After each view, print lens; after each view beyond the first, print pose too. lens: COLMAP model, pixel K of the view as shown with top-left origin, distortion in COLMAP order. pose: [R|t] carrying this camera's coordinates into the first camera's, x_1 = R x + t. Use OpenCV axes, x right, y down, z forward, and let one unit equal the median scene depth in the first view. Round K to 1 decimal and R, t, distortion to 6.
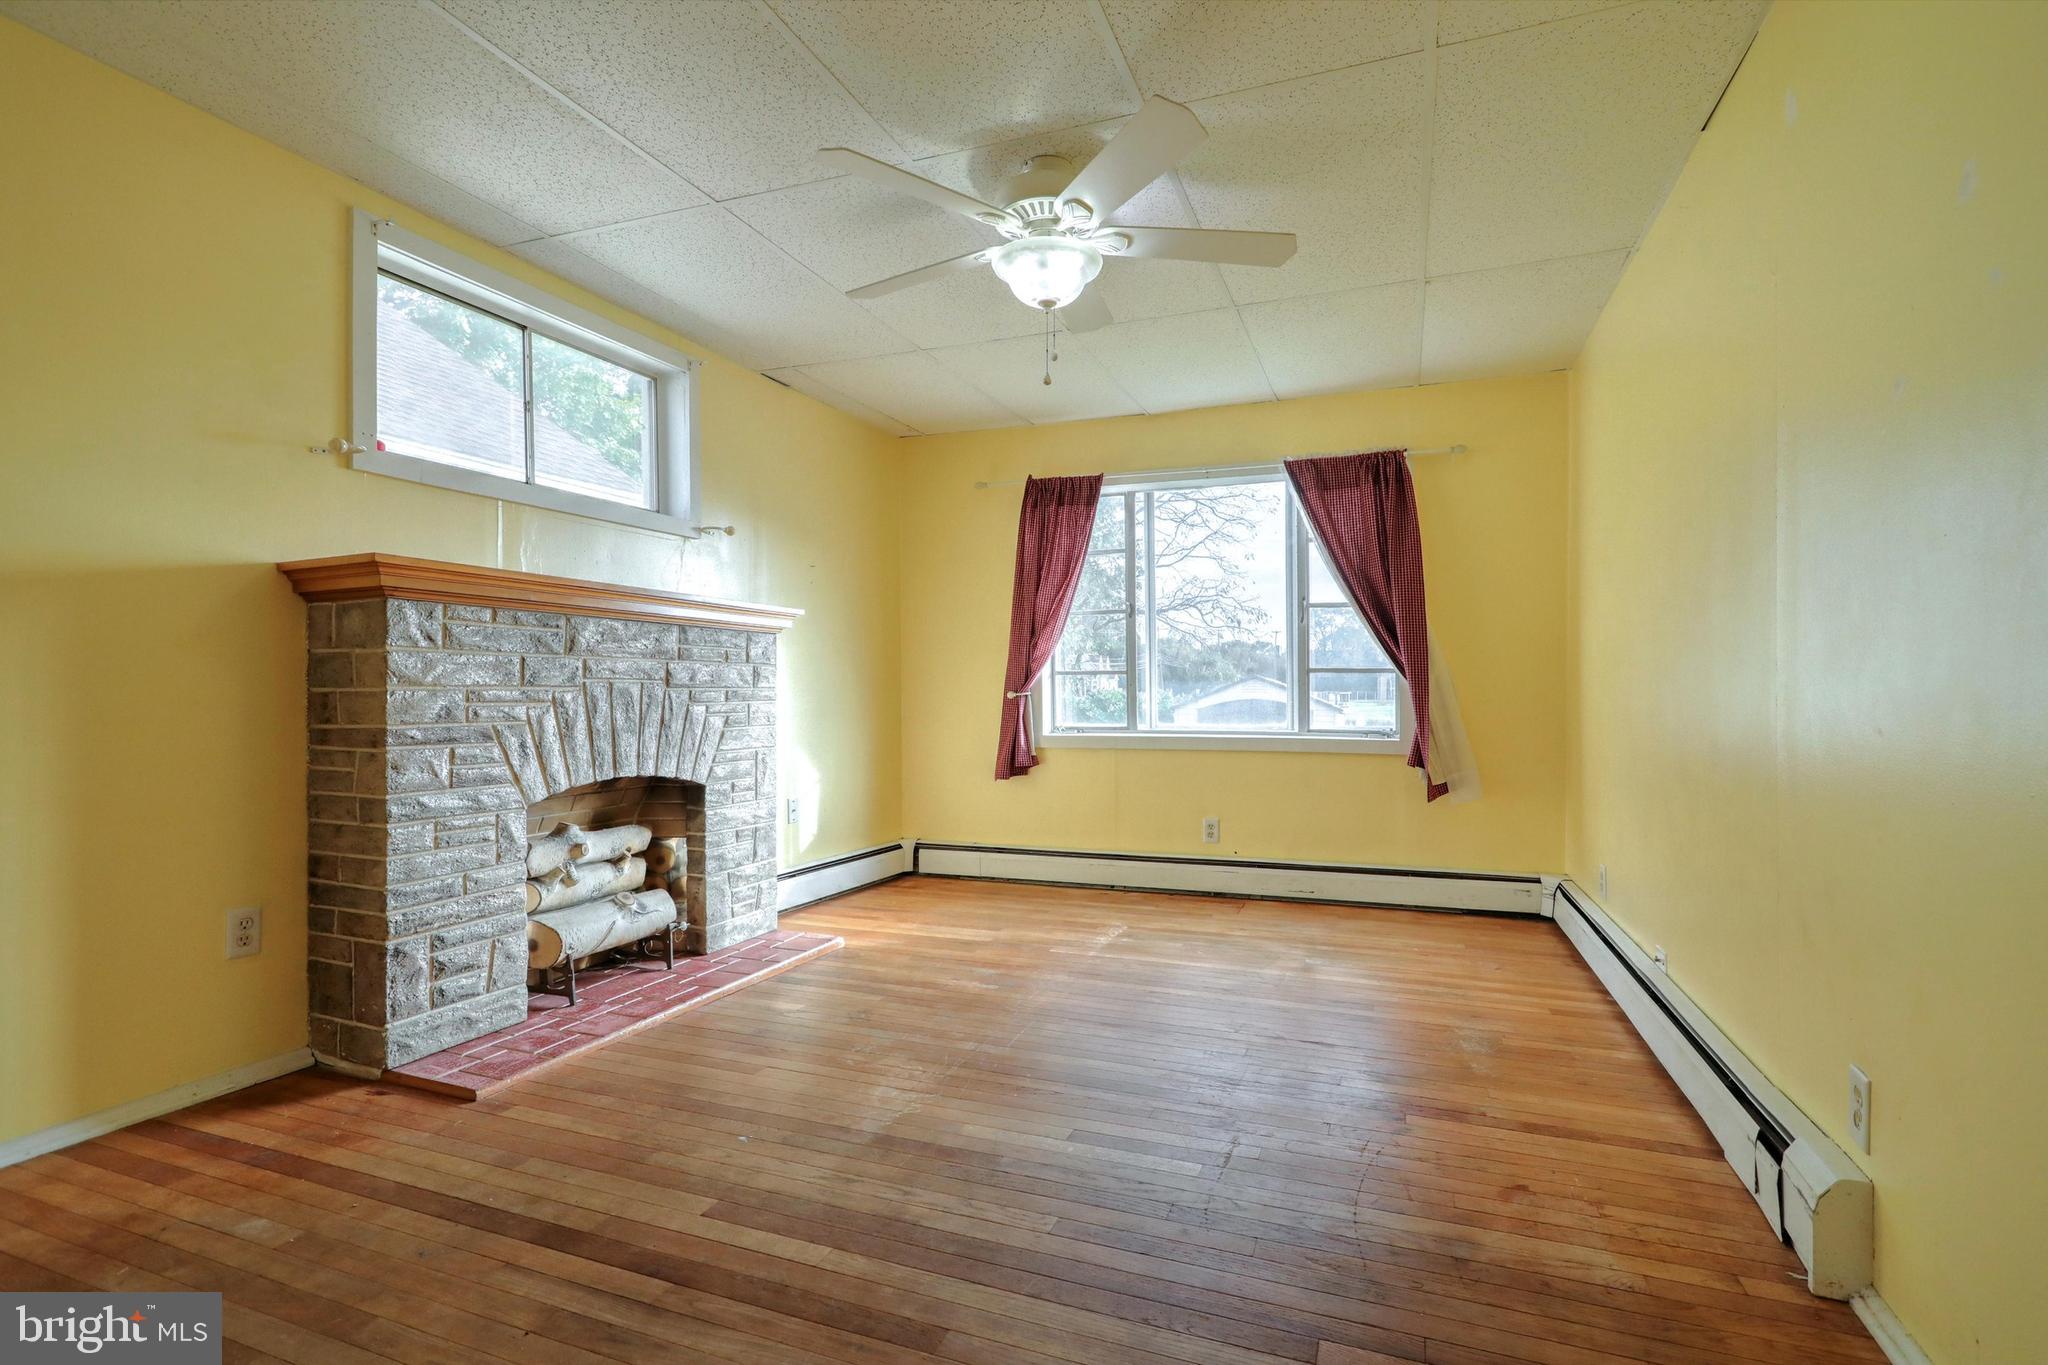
lens RADIAL K [[966.0, 0, 1026.9], [0, 966.0, 691.0], [0, 0, 1]] dist [-0.002427, -0.000408]
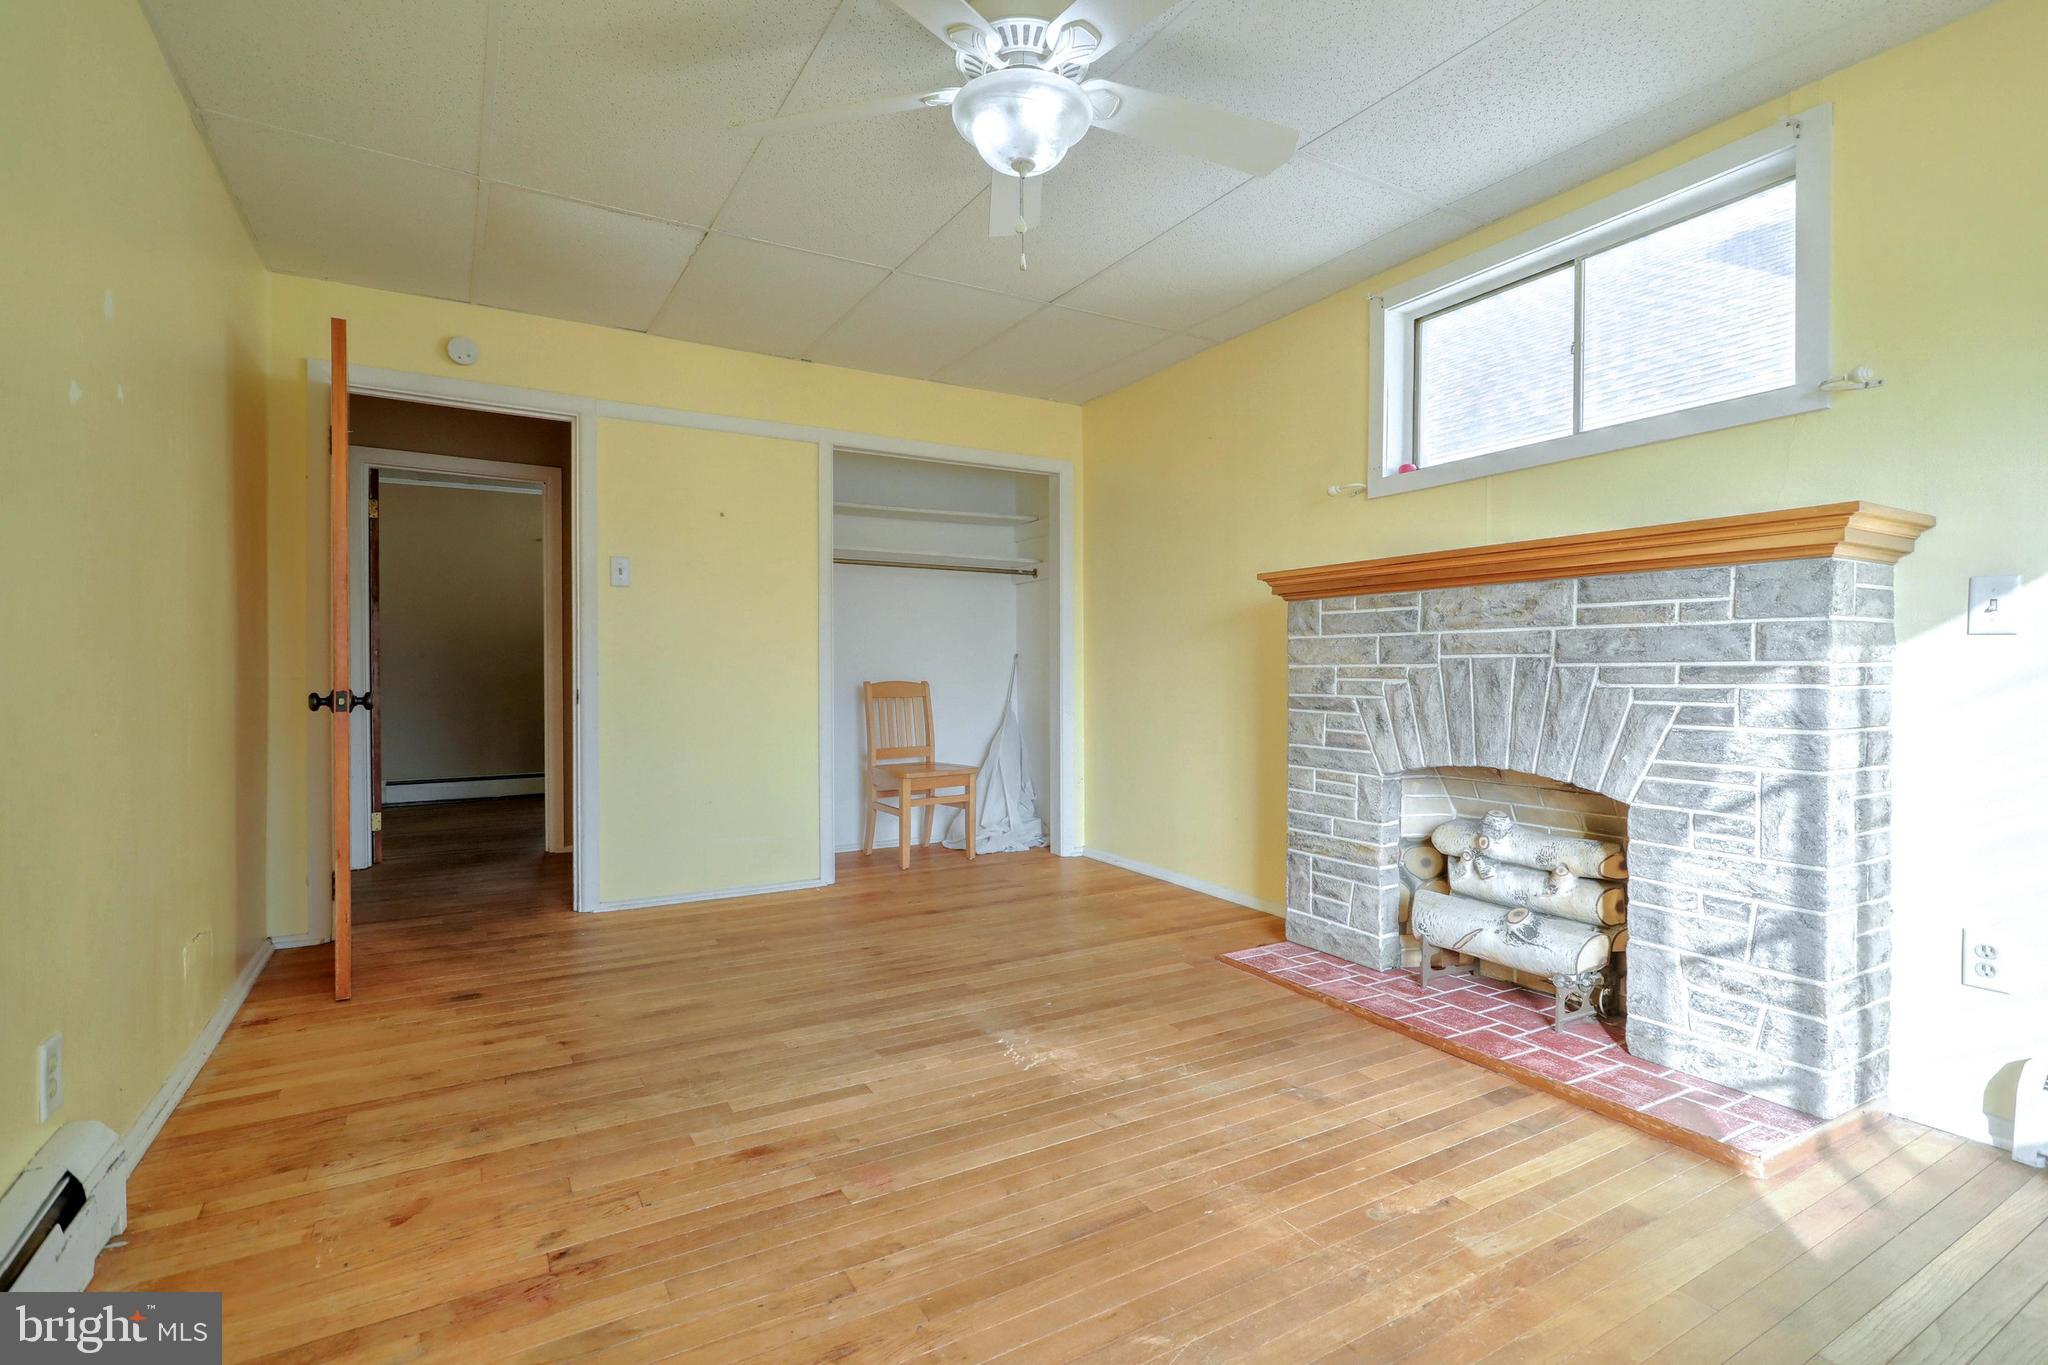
lens RADIAL K [[966.0, 0, 1031.3], [0, 966.0, 675.2], [0, 0, 1]] dist [-0.002427, -0.000408]
pose [[-0.610919, -0.001653, -0.791692, 0.709247], [-0.003044, 0.999995, 0.000261, 0.011456], [0.791687, 0.002570, -0.610921, 1.649709]]
